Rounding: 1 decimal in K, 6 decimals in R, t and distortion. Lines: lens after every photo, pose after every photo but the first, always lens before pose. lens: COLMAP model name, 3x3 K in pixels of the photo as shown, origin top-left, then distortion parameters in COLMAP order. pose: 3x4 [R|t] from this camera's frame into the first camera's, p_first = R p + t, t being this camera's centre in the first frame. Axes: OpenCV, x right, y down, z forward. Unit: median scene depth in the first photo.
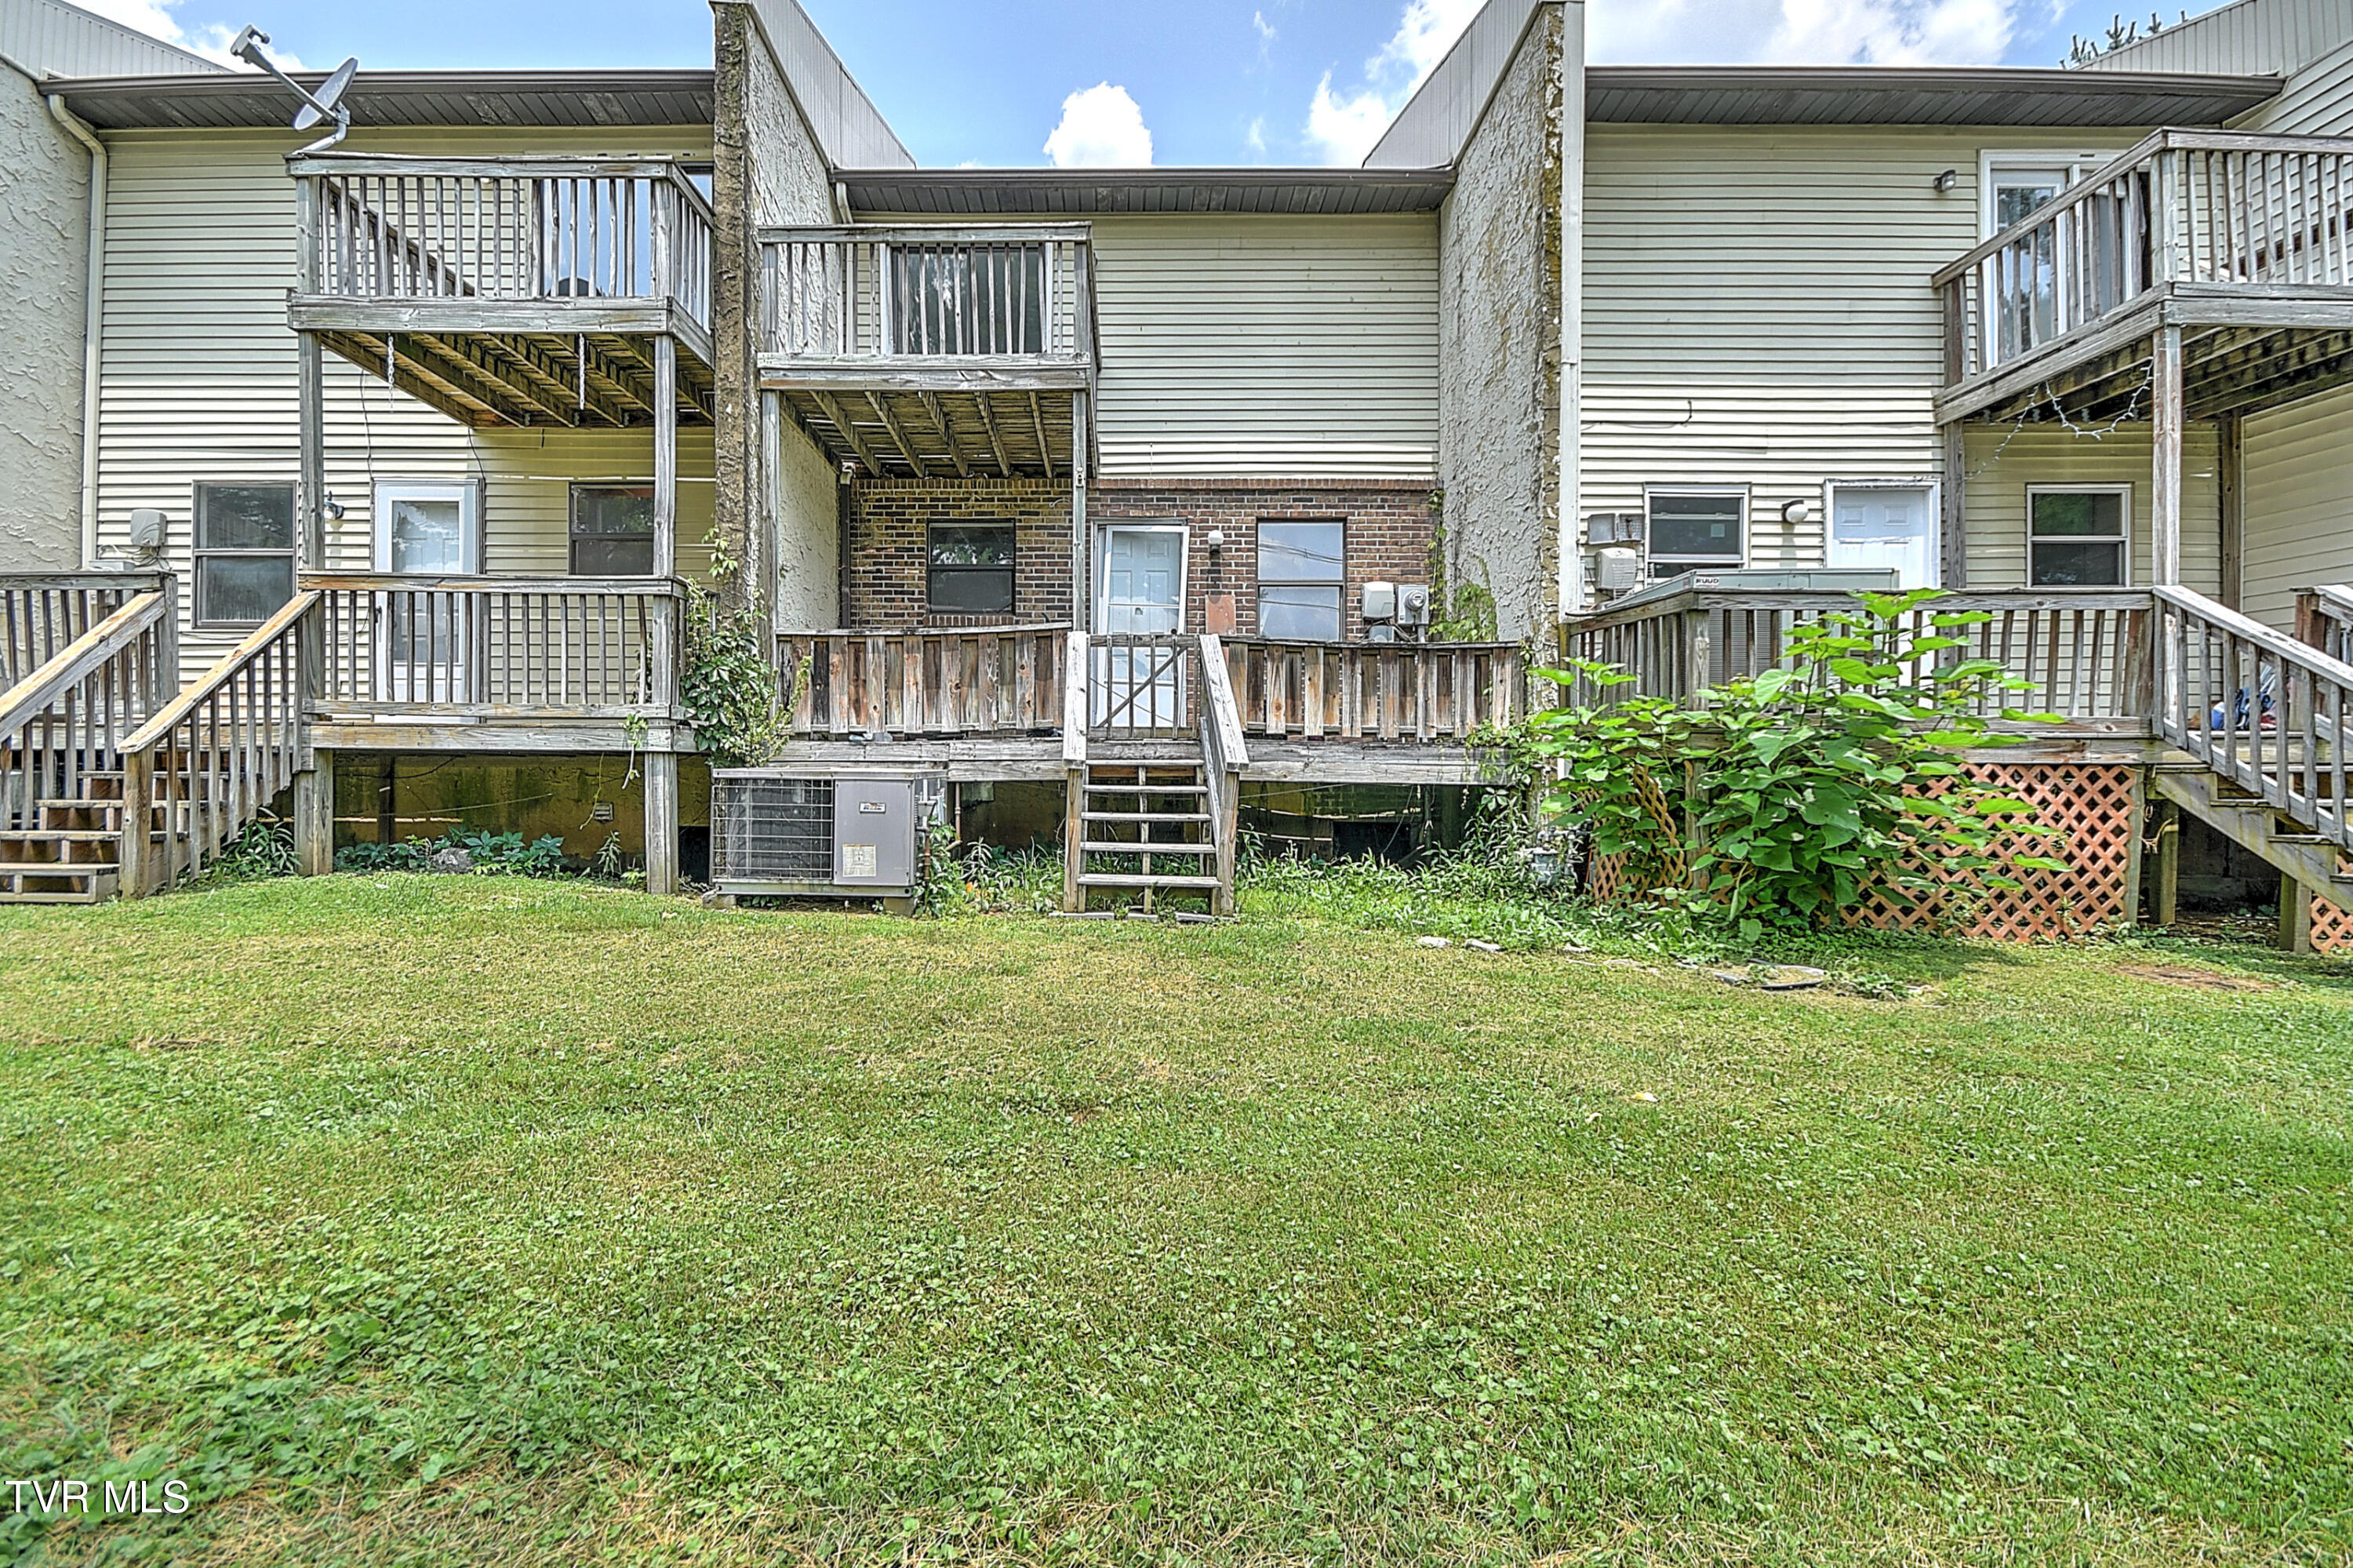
lens RADIAL K [[1083.8, 0, 1175.8], [0, 1083.8, 798.3], [0, 0, 1]] dist [0.028680, -0.015578]
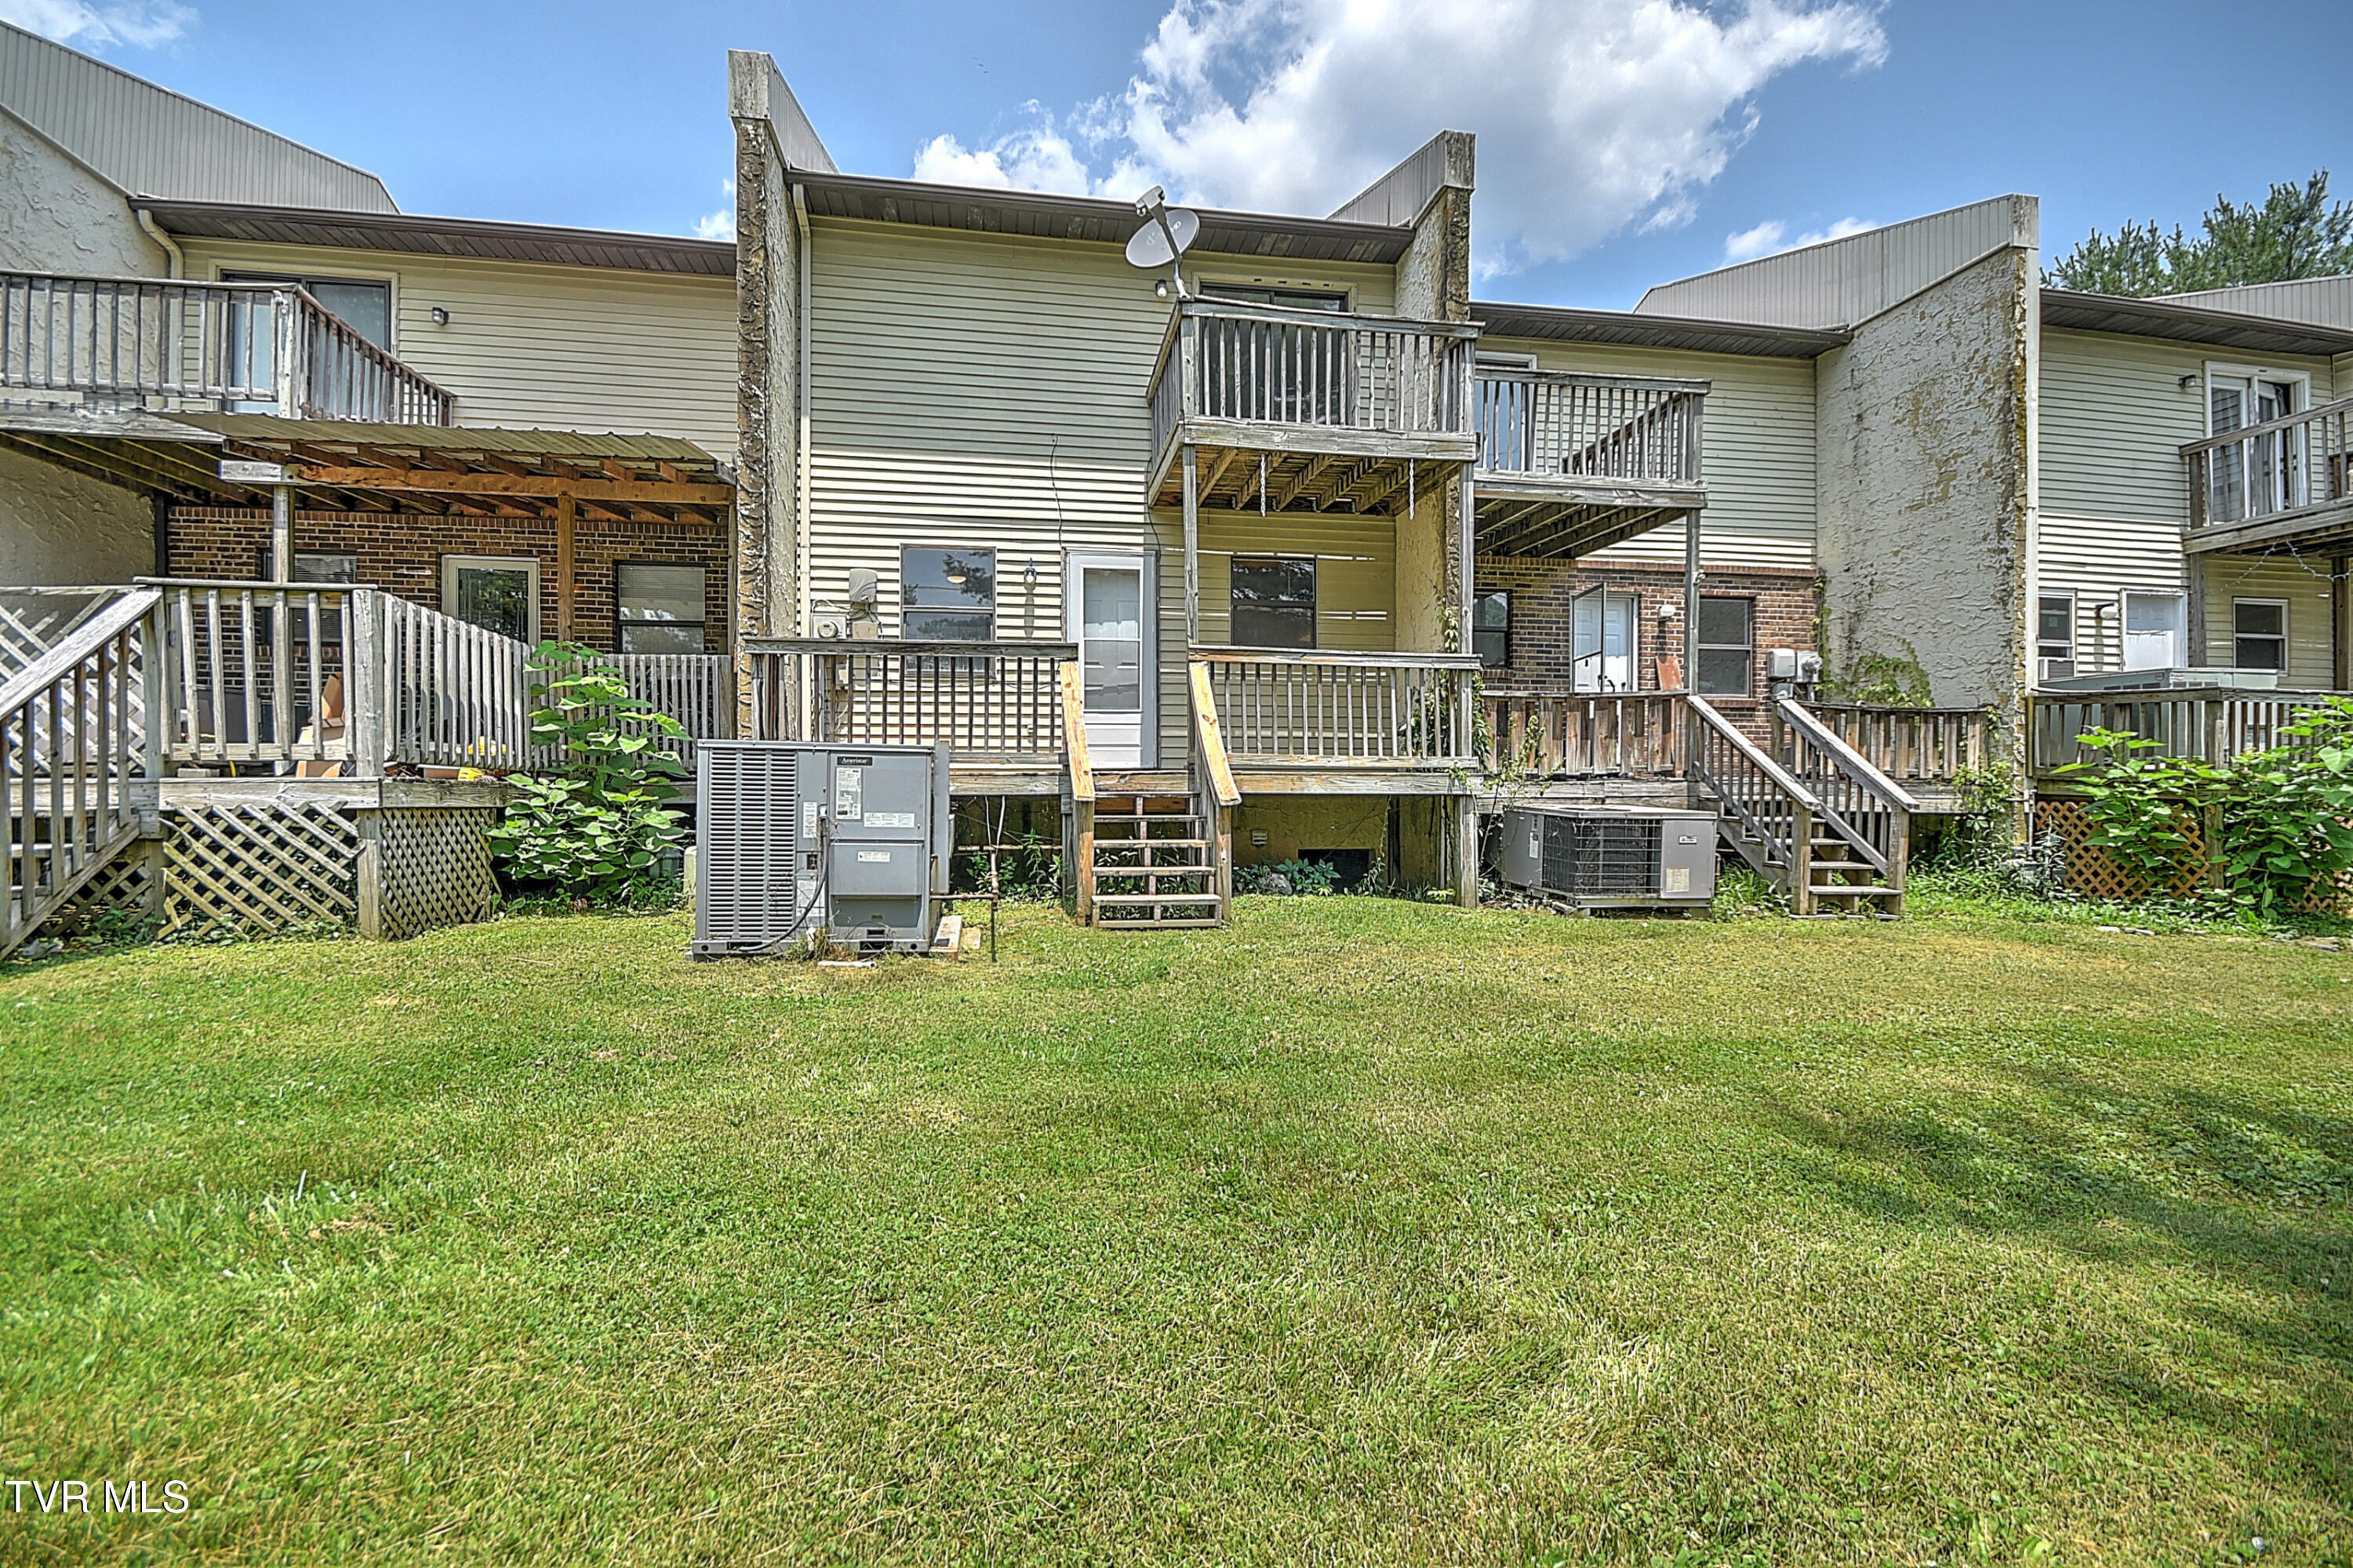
lens RADIAL K [[1045.7, 0, 1177.2], [0, 1045.7, 799.1], [0, 0, 1]] dist [0.027963, -0.015361]
pose [[0.981749, -0.006178, 0.190082, -1.010764], [0.002967, 0.999848, 0.017172, -0.059002], [-0.190159, -0.016295, 0.981618, -0.121610]]
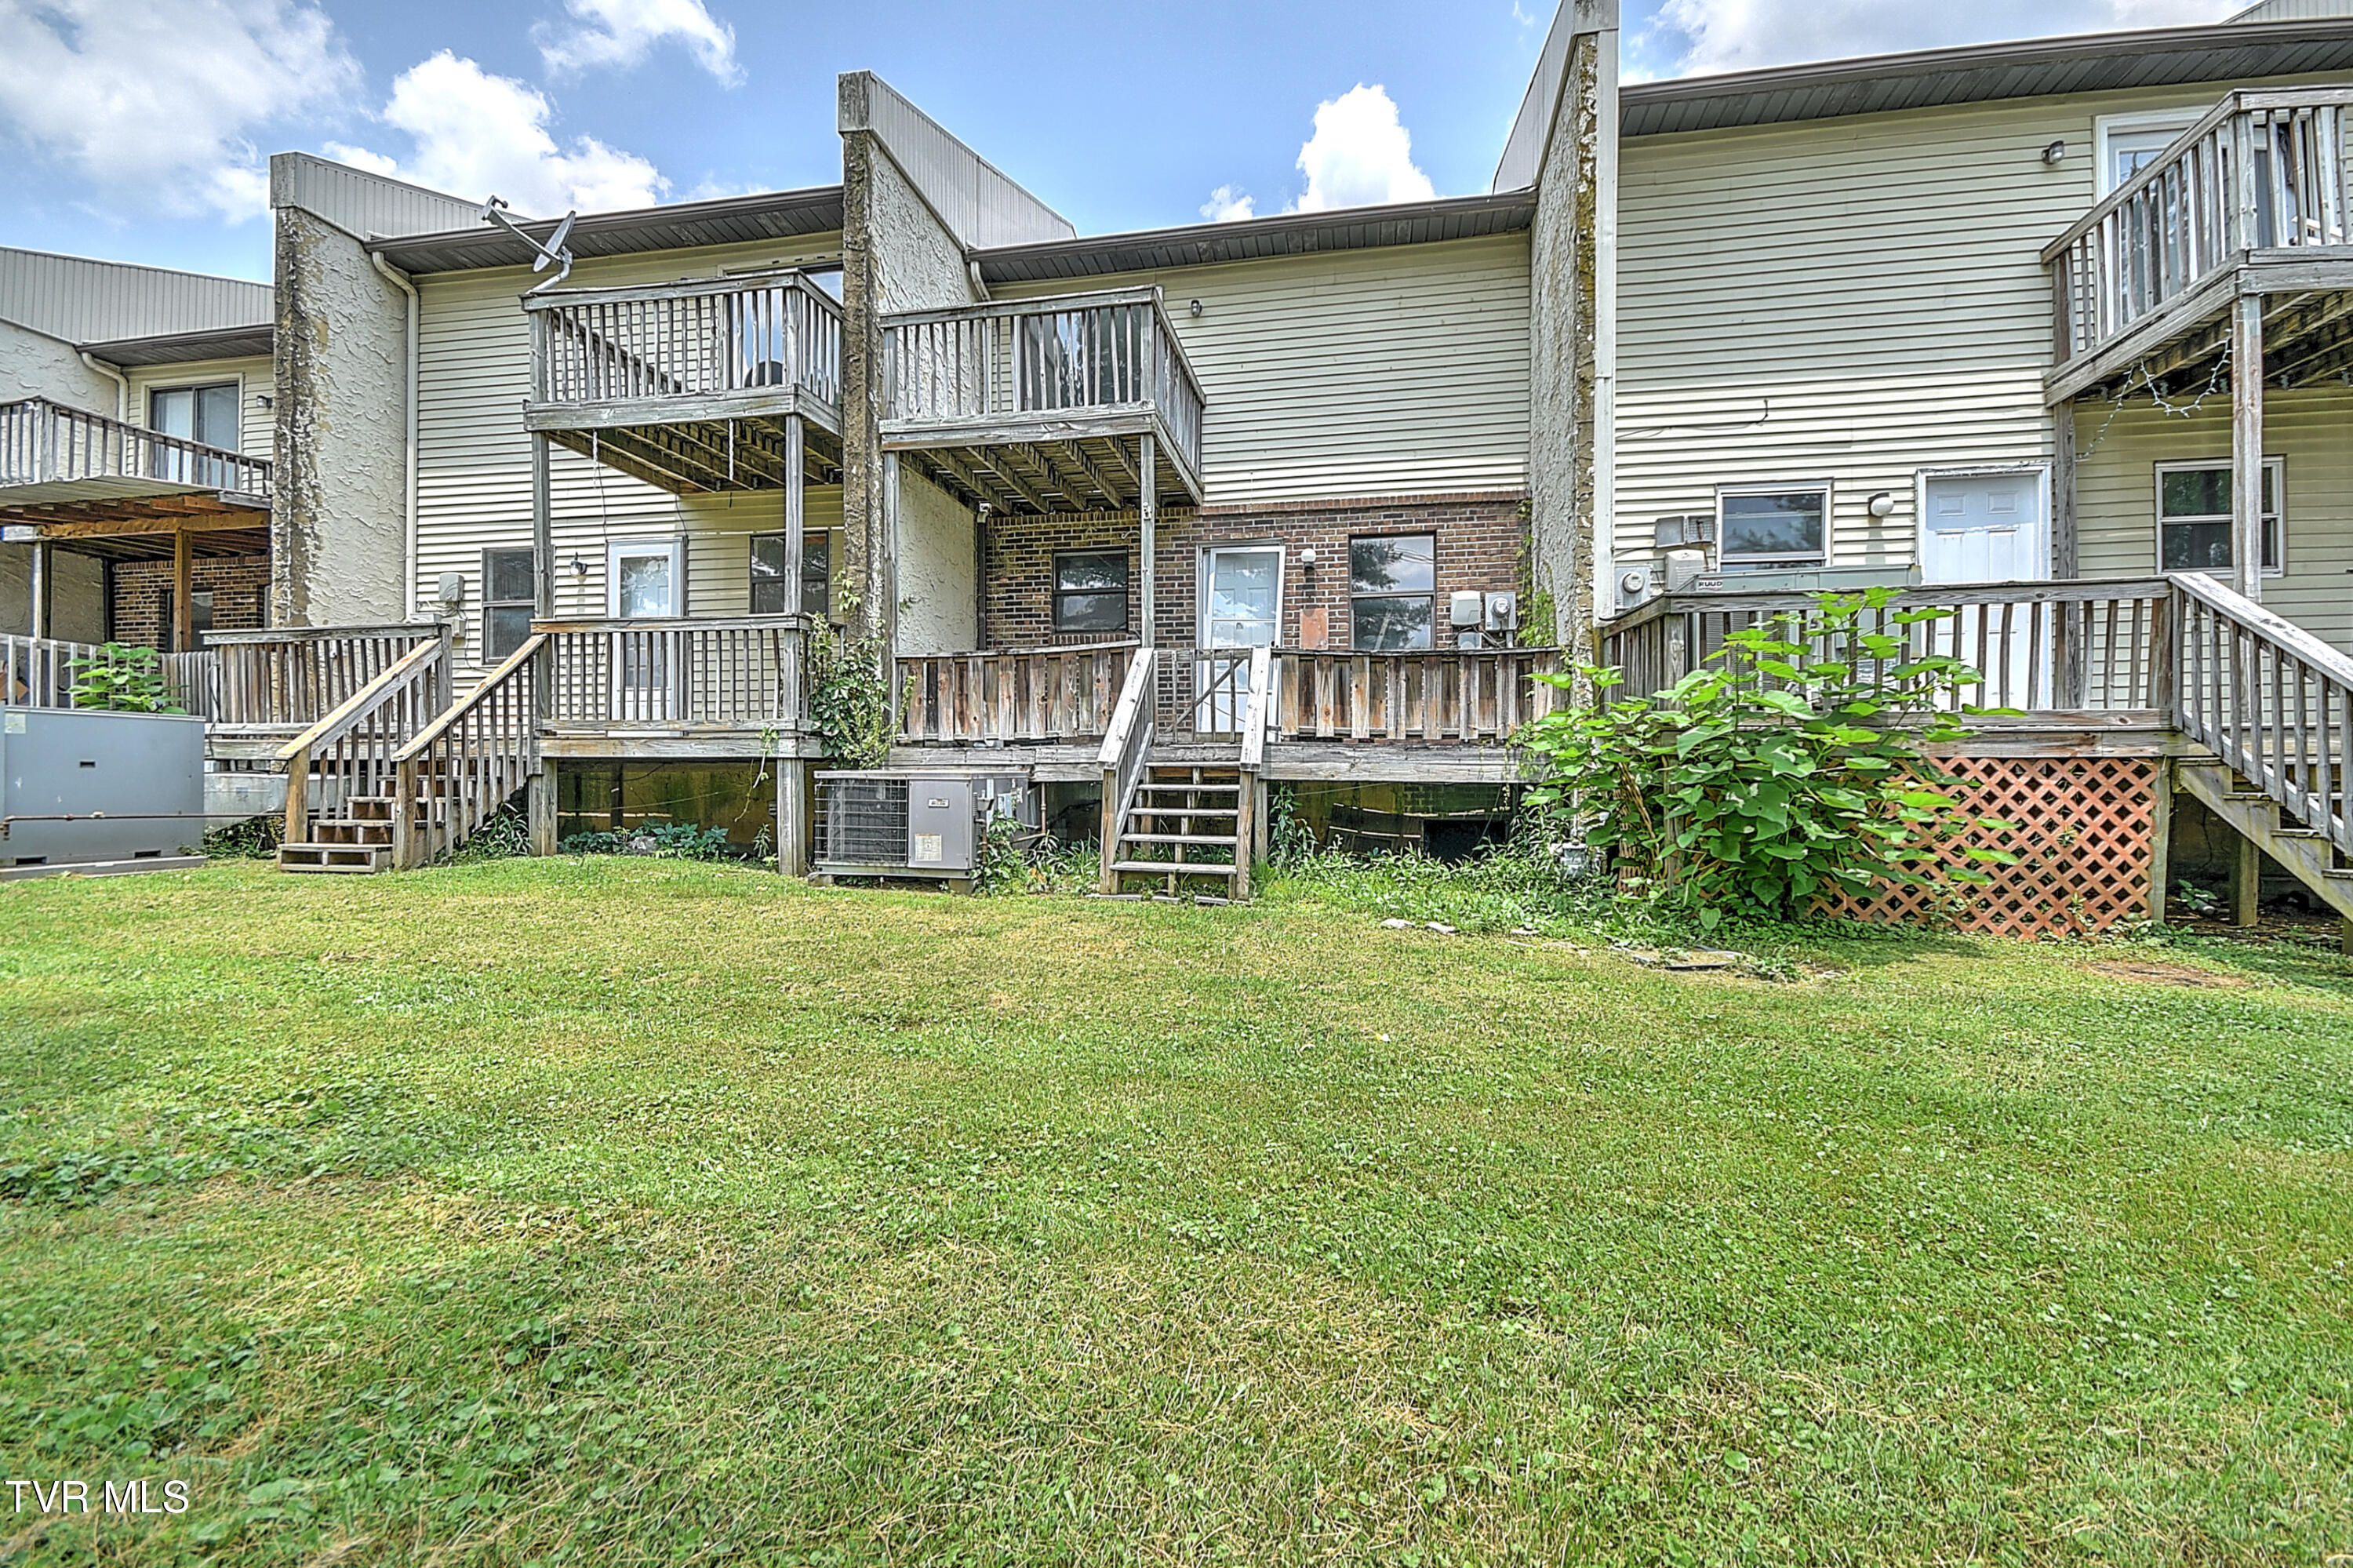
lens RADIAL K [[1045.7, 0, 1177.2], [0, 1045.7, 799.1], [0, 0, 1]] dist [0.027963, -0.015361]
pose [[0.982408, -0.000816, -0.186745, 0.144646], [0.000100, 0.999993, -0.003847, 0.006802], [0.186747, 0.003761, 0.982401, -0.058057]]
